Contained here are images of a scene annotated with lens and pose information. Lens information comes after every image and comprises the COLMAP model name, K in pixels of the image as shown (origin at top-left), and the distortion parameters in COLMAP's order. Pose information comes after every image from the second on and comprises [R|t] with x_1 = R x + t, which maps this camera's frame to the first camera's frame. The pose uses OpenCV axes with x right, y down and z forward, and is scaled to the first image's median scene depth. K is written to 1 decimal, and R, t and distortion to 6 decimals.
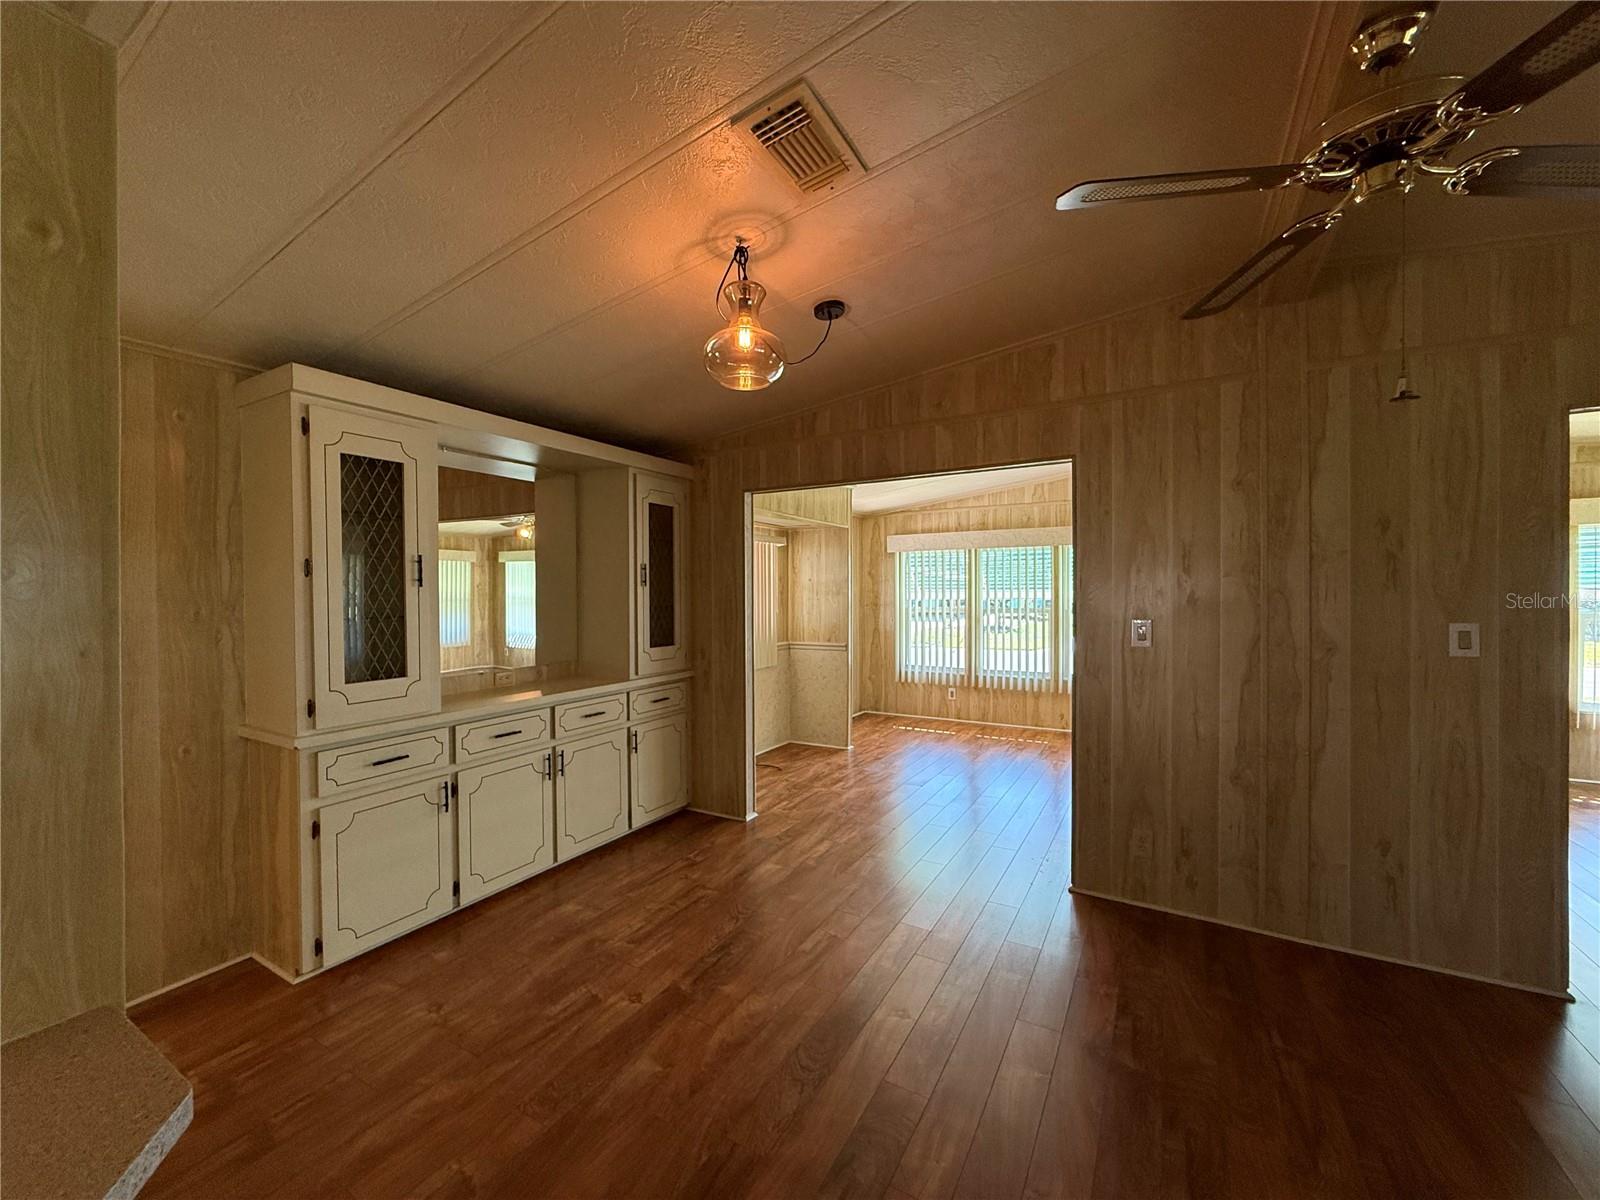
lens RADIAL K [[637.3, 0, 797.4], [0, 637.3, 600.8], [0, 0, 1]] dist [0.000130, 0.000066]
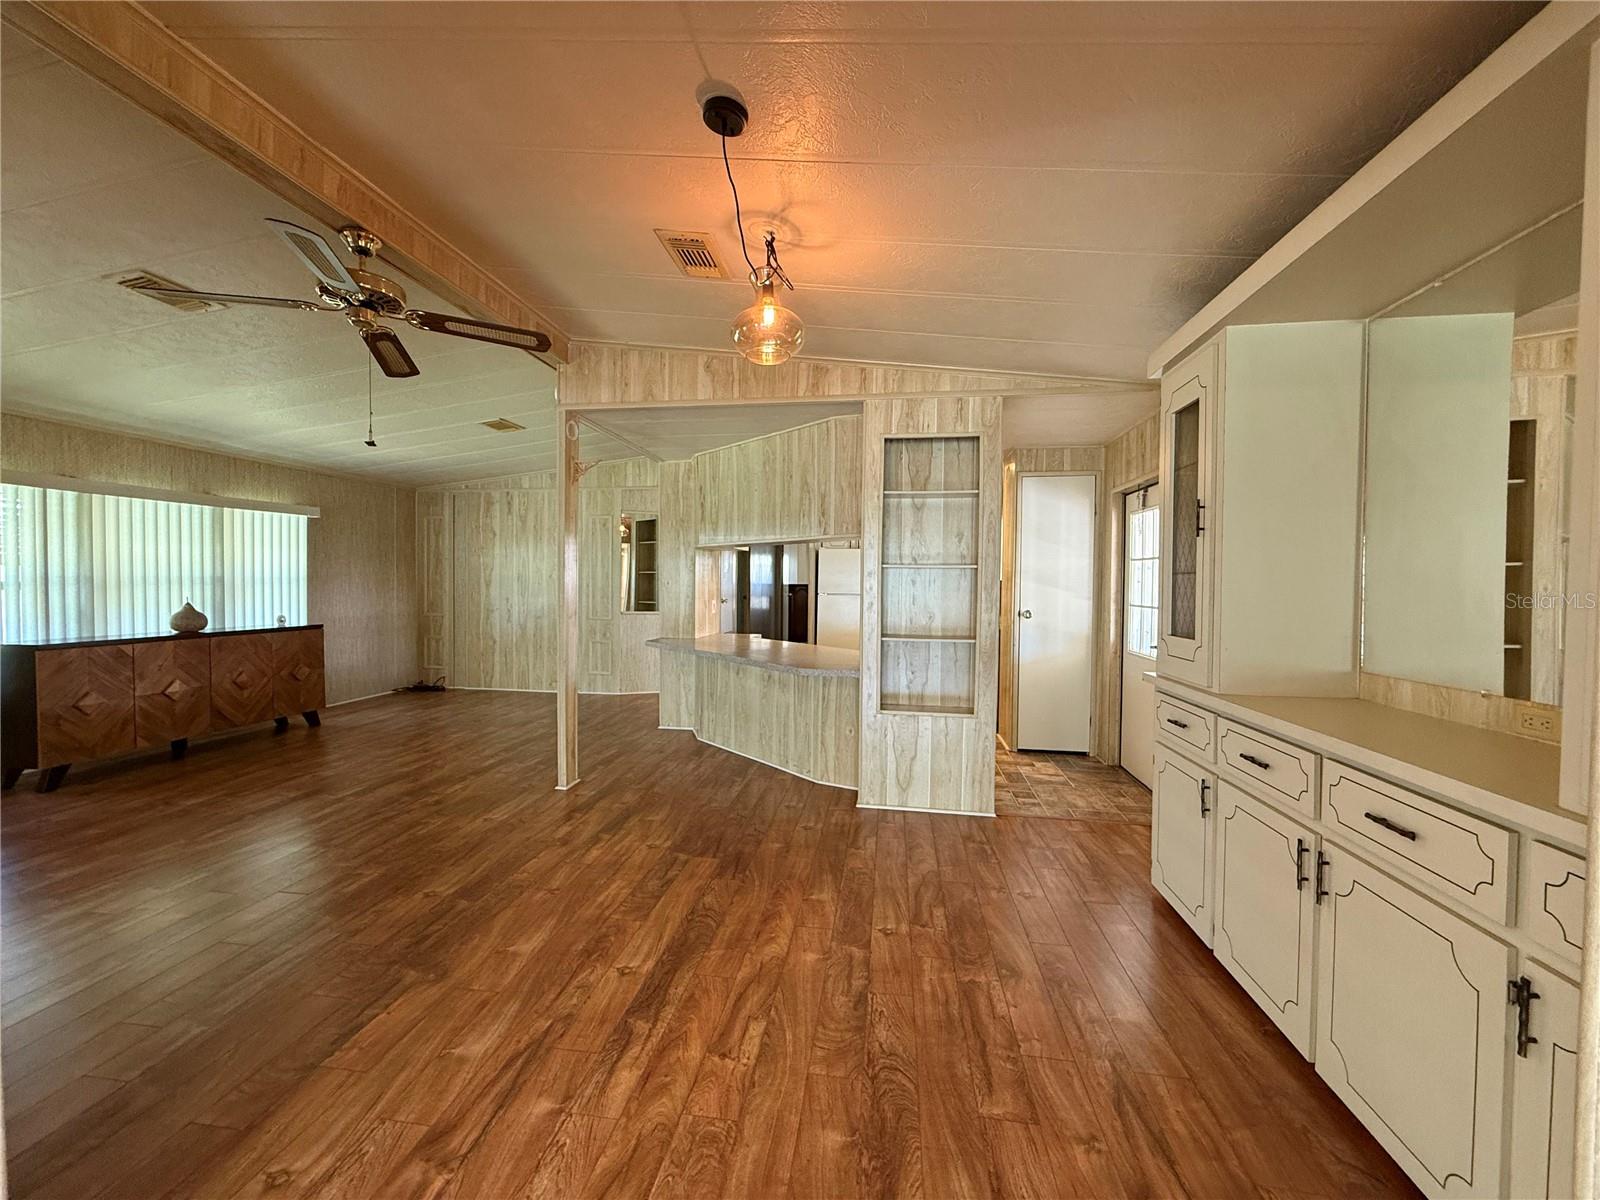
lens RADIAL K [[637.3, 0, 795.3], [0, 637.3, 603.2], [0, 0, 1]] dist [0.000130, 0.000066]
pose [[-0.929222, 0.009157, -0.369409, 0.204622], [-0.008649, 0.998880, 0.046517, 0.028980], [0.369421, 0.046419, -0.928102, 1.451668]]
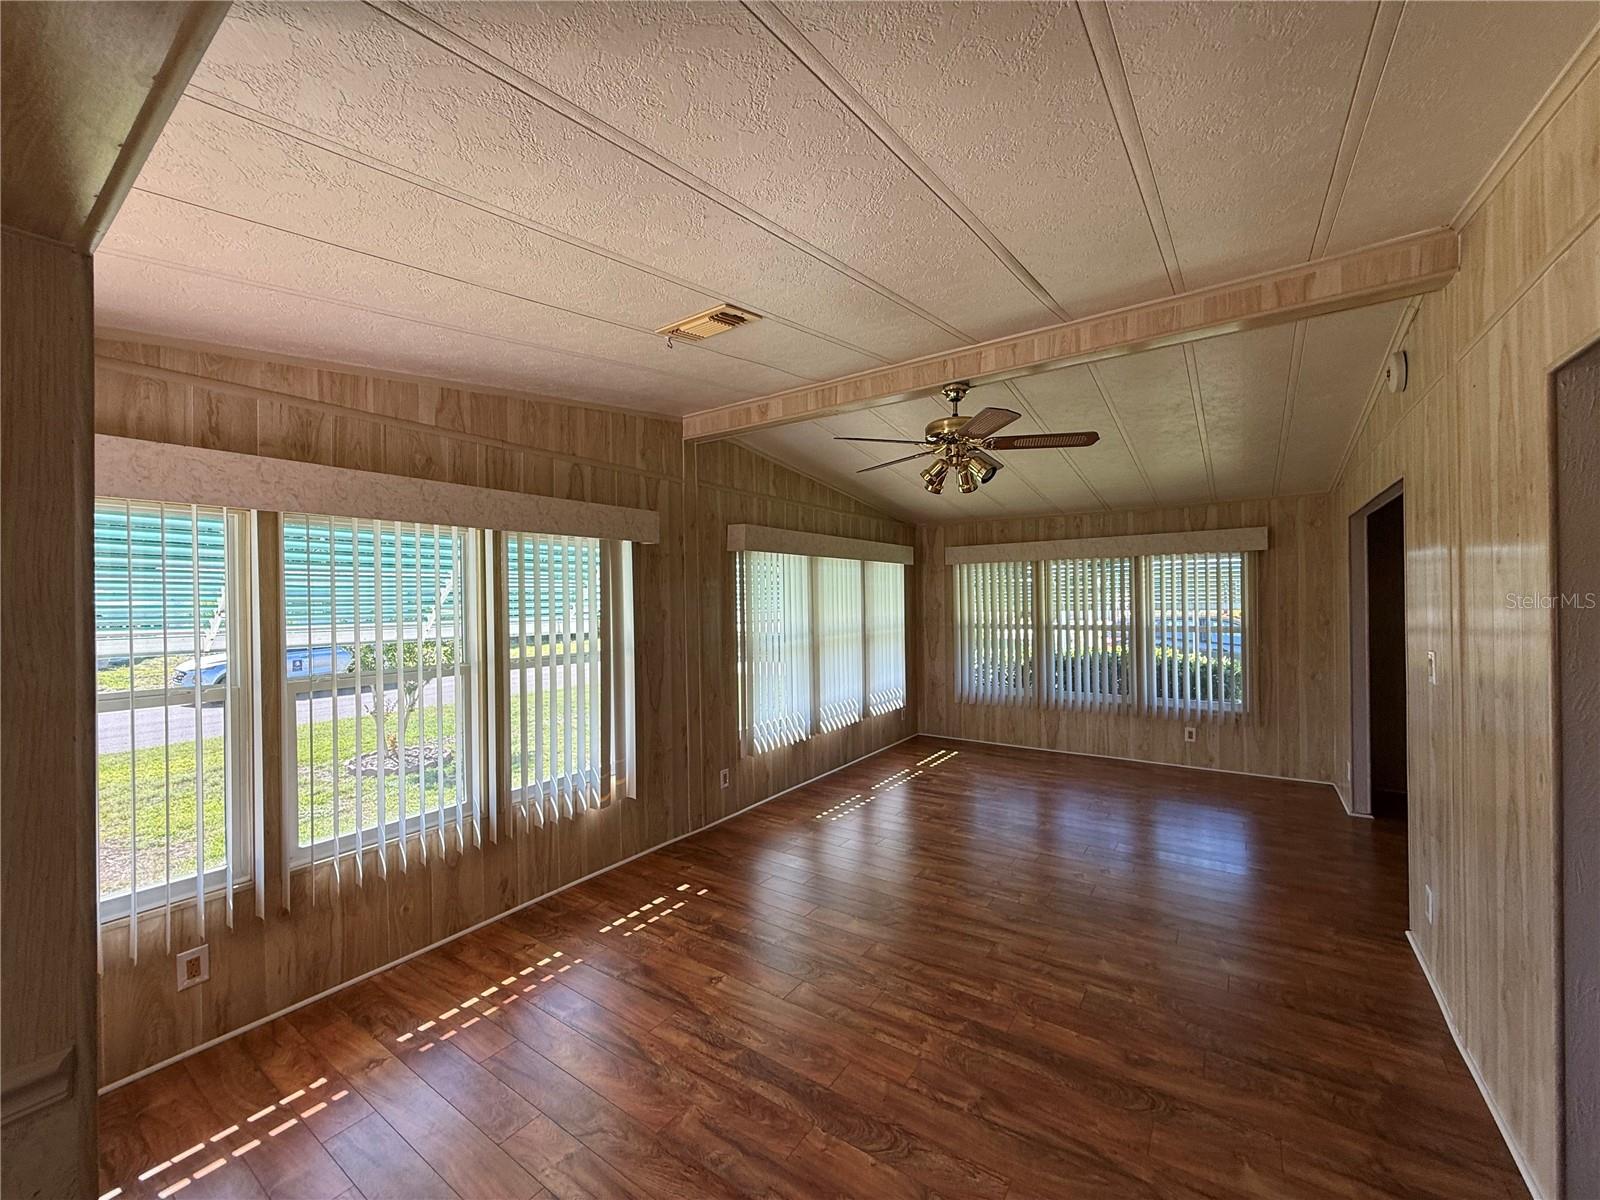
lens RADIAL K [[637.3, 0, 792.0], [0, 637.3, 595.7], [0, 0, 1]] dist [0.000130, 0.000066]
pose [[0.090742, 0.017079, 0.995728, -0.105777], [0.028309, 0.999405, -0.019722, -0.046259], [-0.995472, 0.029978, 0.090204, 1.631529]]
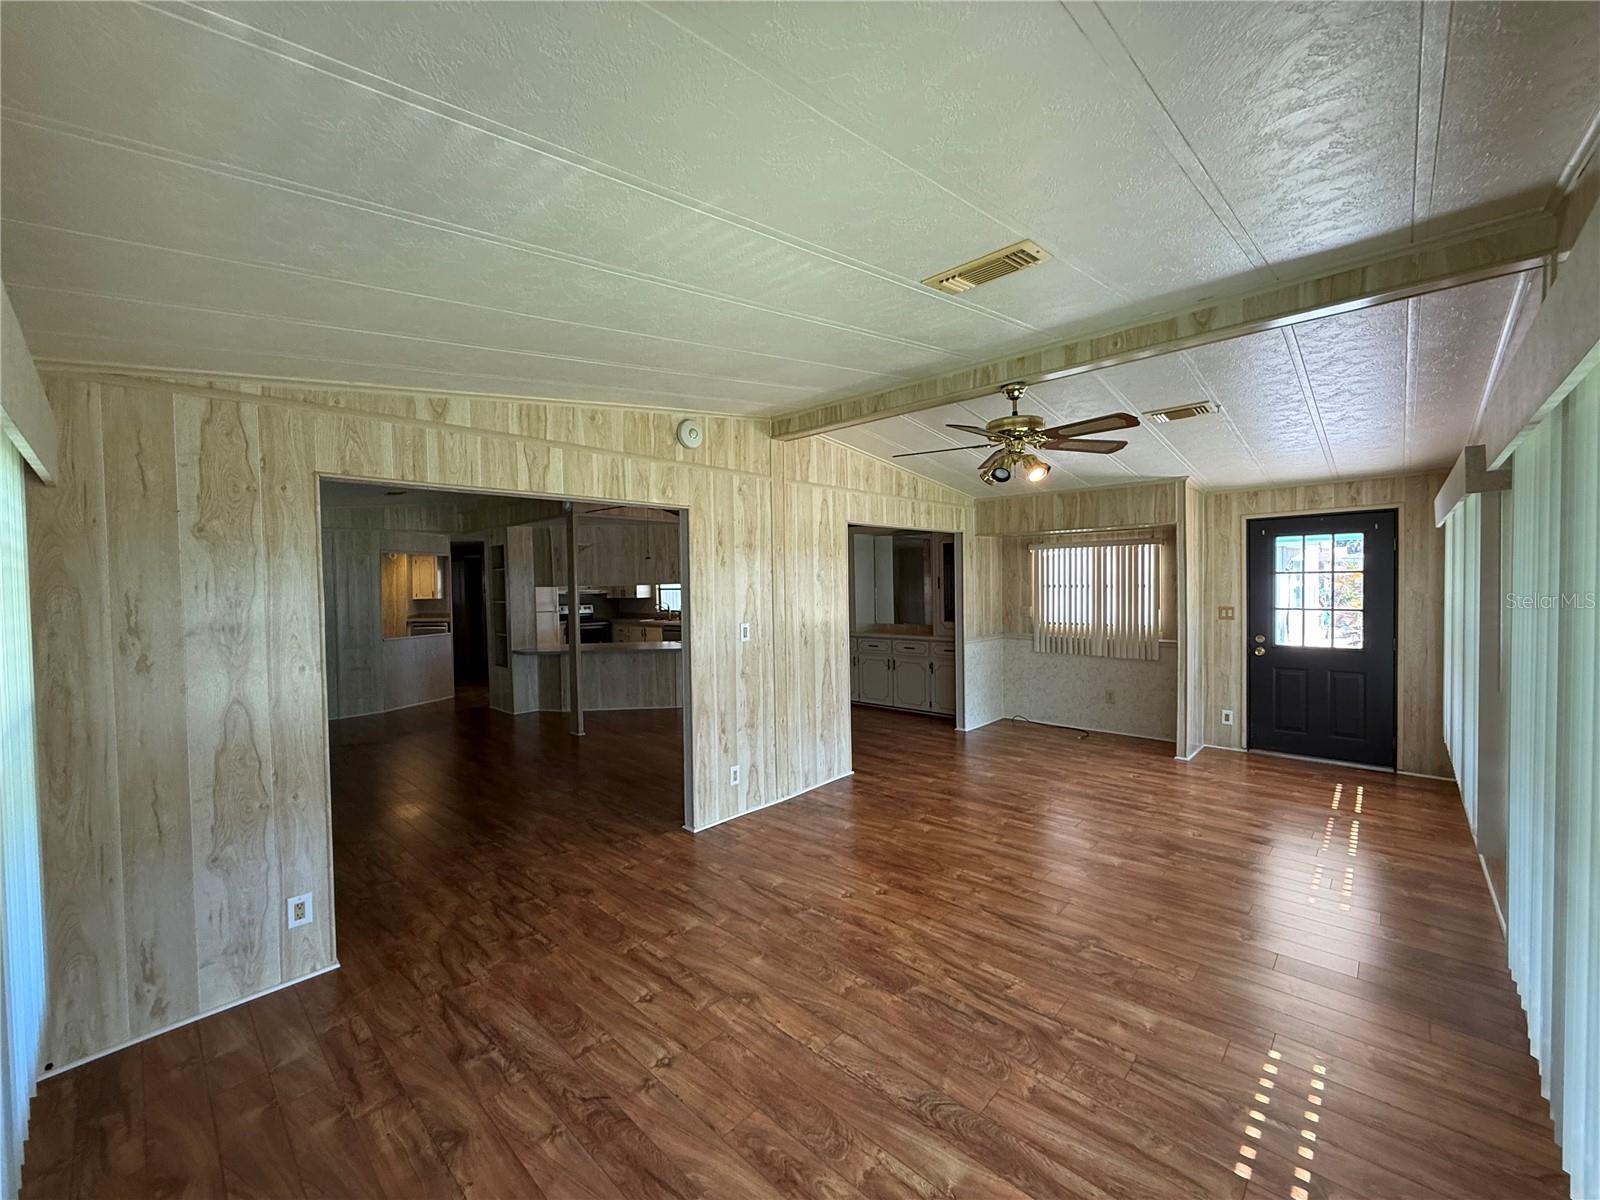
lens RADIAL K [[637.3, 0, 801.8], [0, 637.3, 597.0], [0, 0, 1]] dist [0.000130, 0.000066]
pose [[-0.216712, 0.032771, -0.975685, 2.228291], [0.005842, 0.999462, 0.032272, -0.081253], [0.976218, 0.001294, -0.216787, 1.318458]]
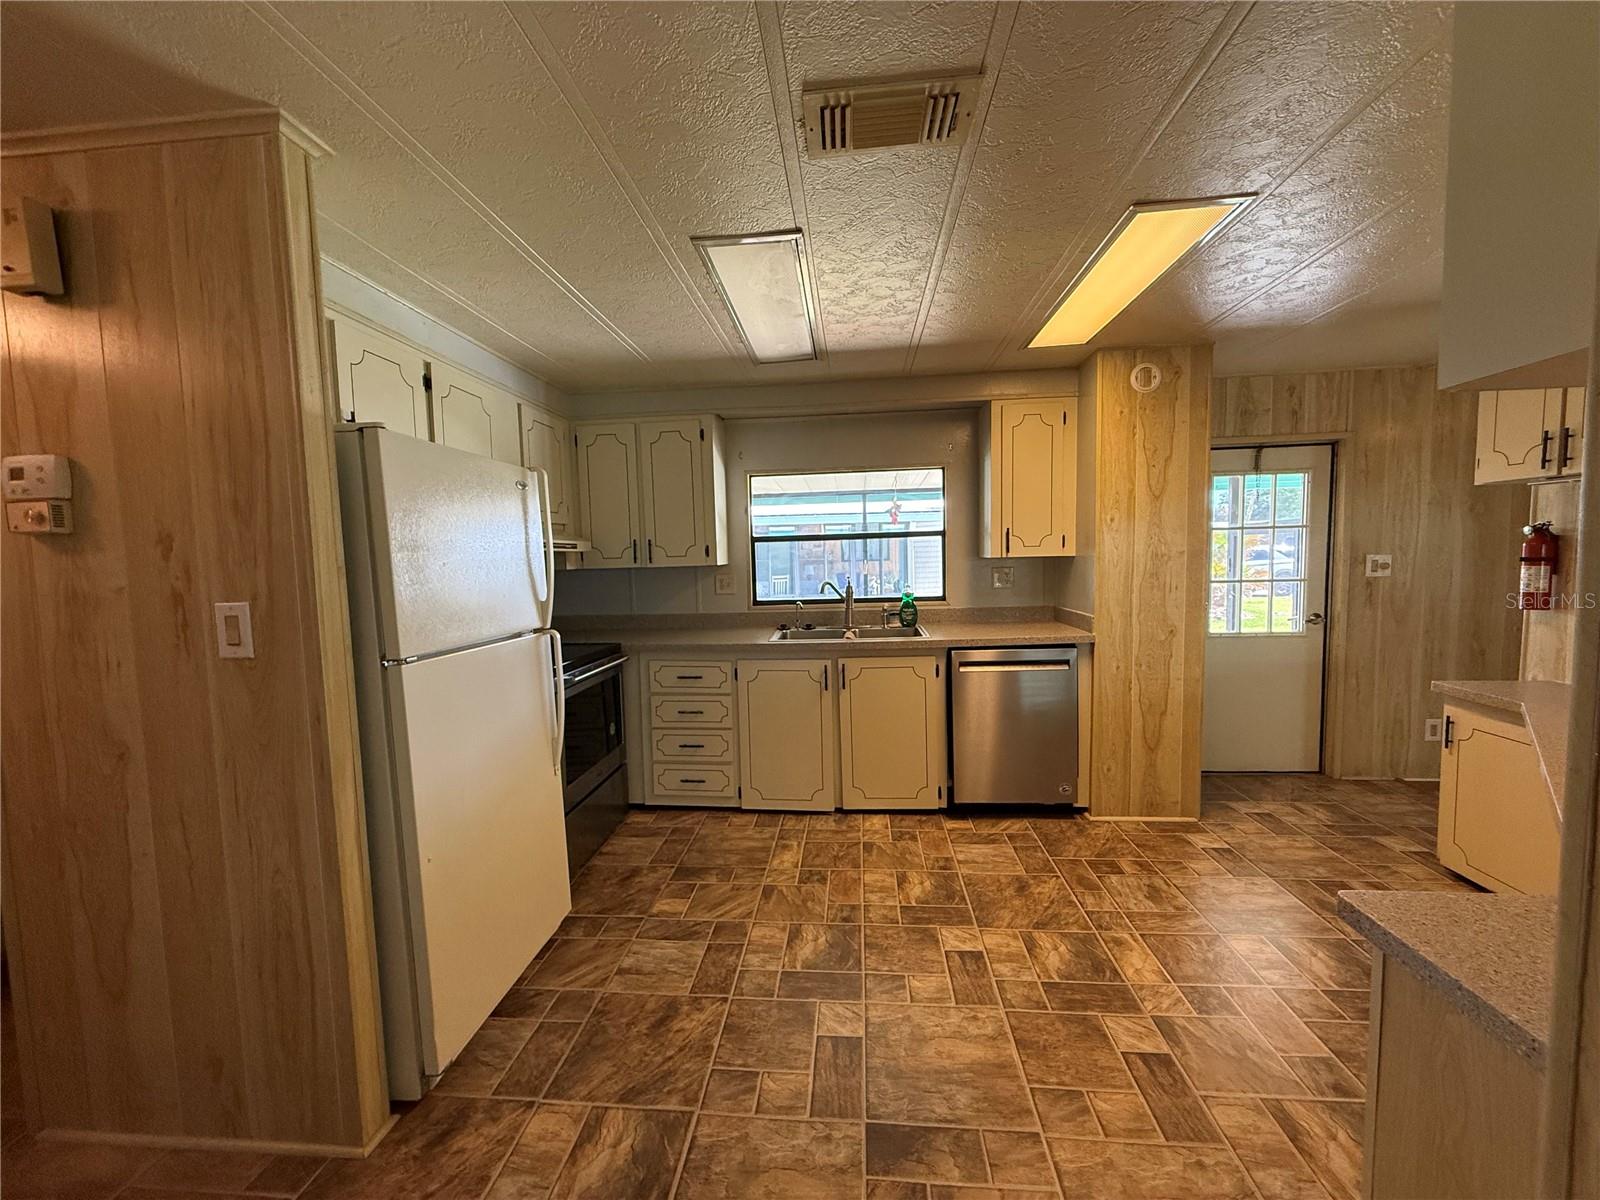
lens RADIAL K [[637.3, 0, 800.7], [0, 637.3, 602.8], [0, 0, 1]] dist [0.000130, 0.000066]
pose [[0.428138, 0.062956, -0.901518, -0.271239], [0.014756, 0.996951, 0.076628, 0.028157], [0.903593, -0.046111, 0.425903, -0.941523]]
